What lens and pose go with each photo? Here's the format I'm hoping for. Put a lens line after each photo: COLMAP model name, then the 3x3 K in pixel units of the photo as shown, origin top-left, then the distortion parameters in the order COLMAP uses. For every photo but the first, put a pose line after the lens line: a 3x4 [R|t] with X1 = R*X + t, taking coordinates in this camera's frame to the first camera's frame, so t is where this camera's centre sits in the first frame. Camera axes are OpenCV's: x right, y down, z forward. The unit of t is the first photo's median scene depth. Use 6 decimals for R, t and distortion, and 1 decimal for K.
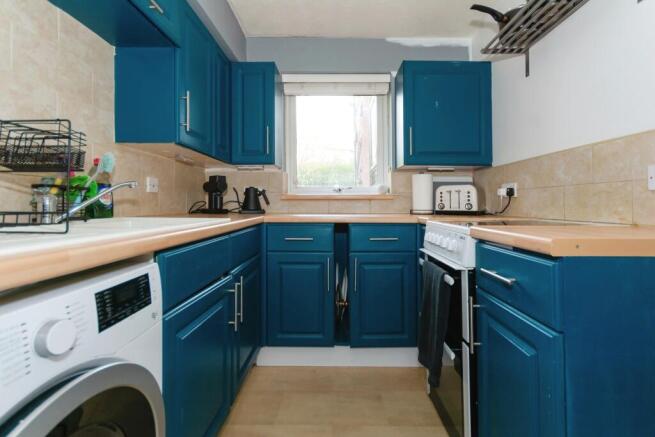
lens RADIAL K [[303.8, 0, 329.0], [0, 303.8, 206.2], [0, 0, 1]] dist [0.000119, -0.000266]
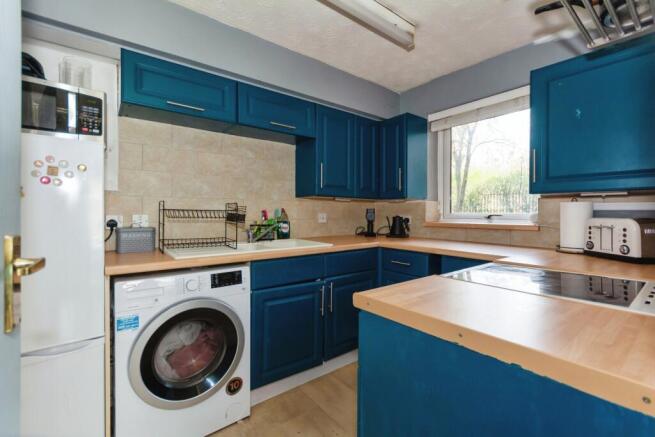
lens RADIAL K [[287.4, 0, 327.5], [0, 287.4, 218.5], [0, 0, 1]] dist [0.000431, 0.000064]
pose [[0.624499, 0.014245, -0.780895, 0.538117], [-0.006136, 0.999892, 0.013332, -0.074396], [0.781001, -0.003534, 0.624519, 0.048217]]
